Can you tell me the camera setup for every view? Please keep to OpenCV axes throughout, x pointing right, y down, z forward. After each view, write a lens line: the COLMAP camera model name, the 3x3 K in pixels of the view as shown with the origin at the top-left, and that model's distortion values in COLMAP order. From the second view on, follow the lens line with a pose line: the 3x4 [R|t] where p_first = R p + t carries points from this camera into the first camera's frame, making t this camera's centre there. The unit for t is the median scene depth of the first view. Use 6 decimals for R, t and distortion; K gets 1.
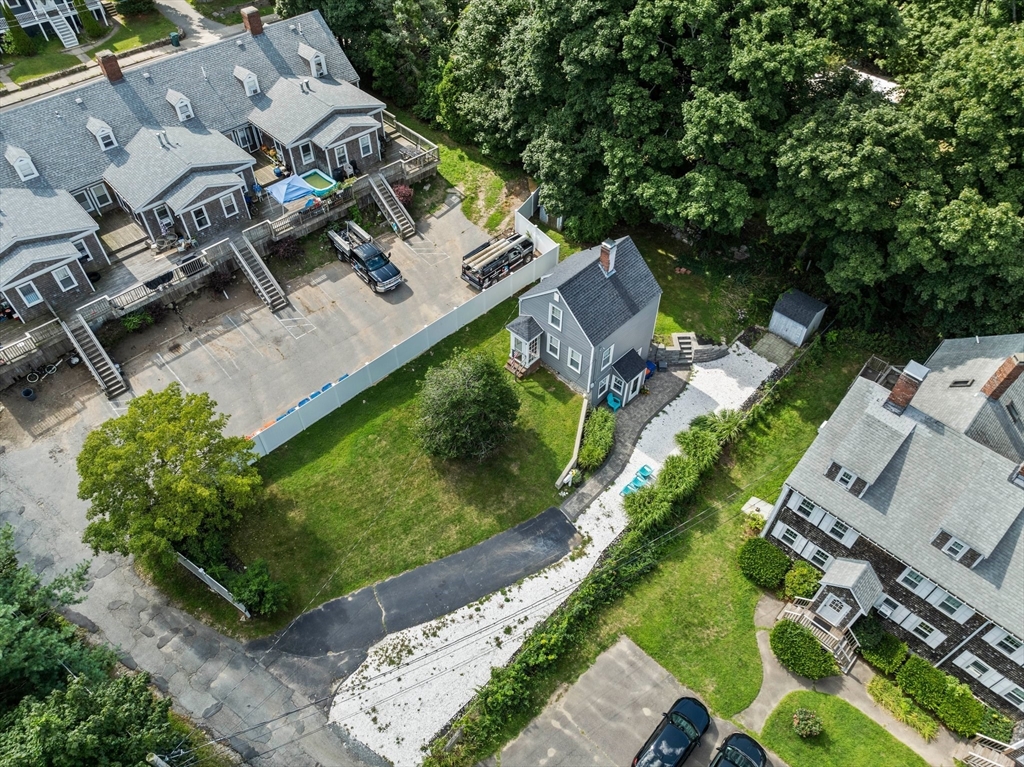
lens RADIAL K [[725.1, 0, 510.8], [0, 725.1, 385.4], [0, 0, 1]] dist [-0.042852, 0.005520]
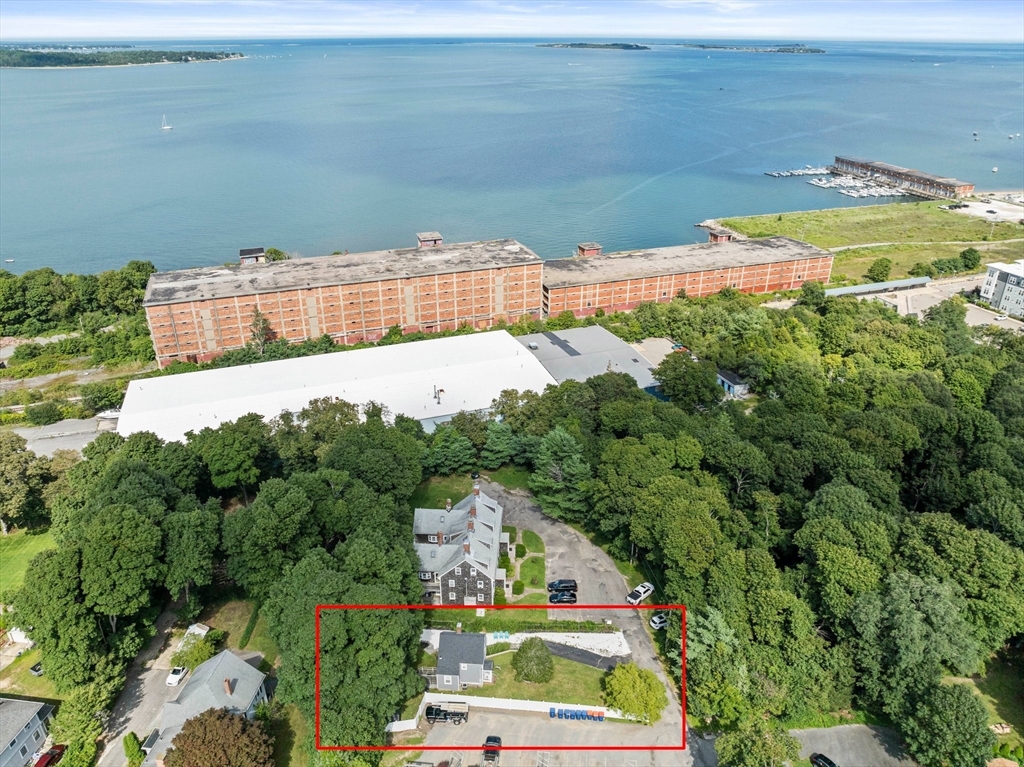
lens RADIAL K [[725.1, 0, 509.6], [0, 725.1, 384.7], [0, 0, 1]] dist [-0.042852, 0.005520]
pose [[-0.649329, -0.331684, 0.684367, -1.502228], [0.566067, 0.390164, 0.726182, -2.364385], [-0.507878, 0.858928, -0.065589, 0.368470]]
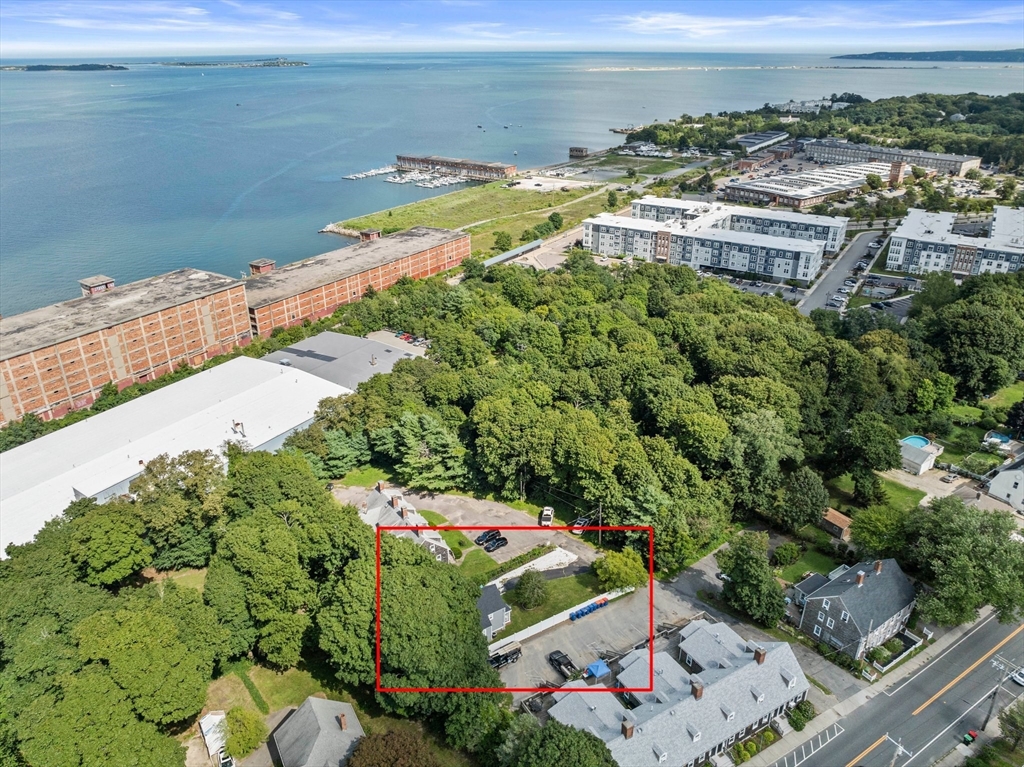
lens RADIAL K [[725.1, 0, 510.5], [0, 725.1, 382.4], [0, 0, 1]] dist [-0.042852, 0.005520]
pose [[-0.976401, -0.085062, 0.198508, -0.481280], [0.164837, 0.300341, 0.939481, -3.149733], [-0.139534, 0.950031, -0.279232, 1.086977]]
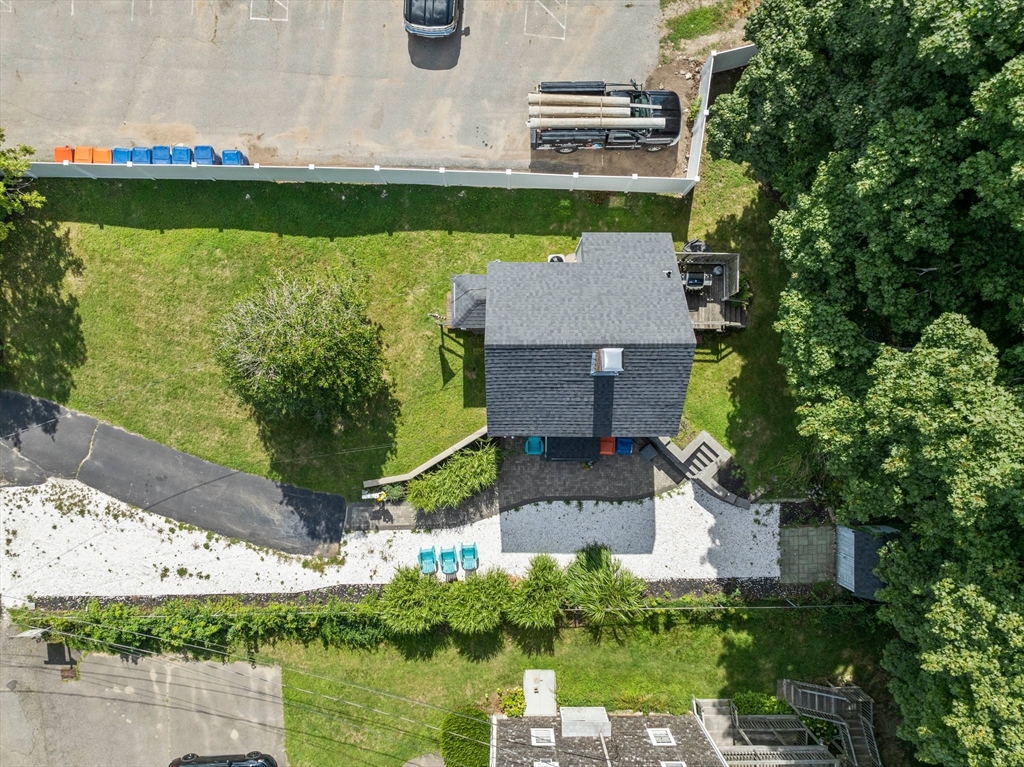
lens RADIAL K [[725.1, 0, 511.0], [0, 725.1, 383.1], [0, 0, 1]] dist [-0.042852, 0.005520]
pose [[0.697496, 0.716554, -0.007038, 0.105248], [-0.536429, 0.528623, 0.657877, -0.506898], [0.475125, -0.455091, 0.753093, 0.600315]]
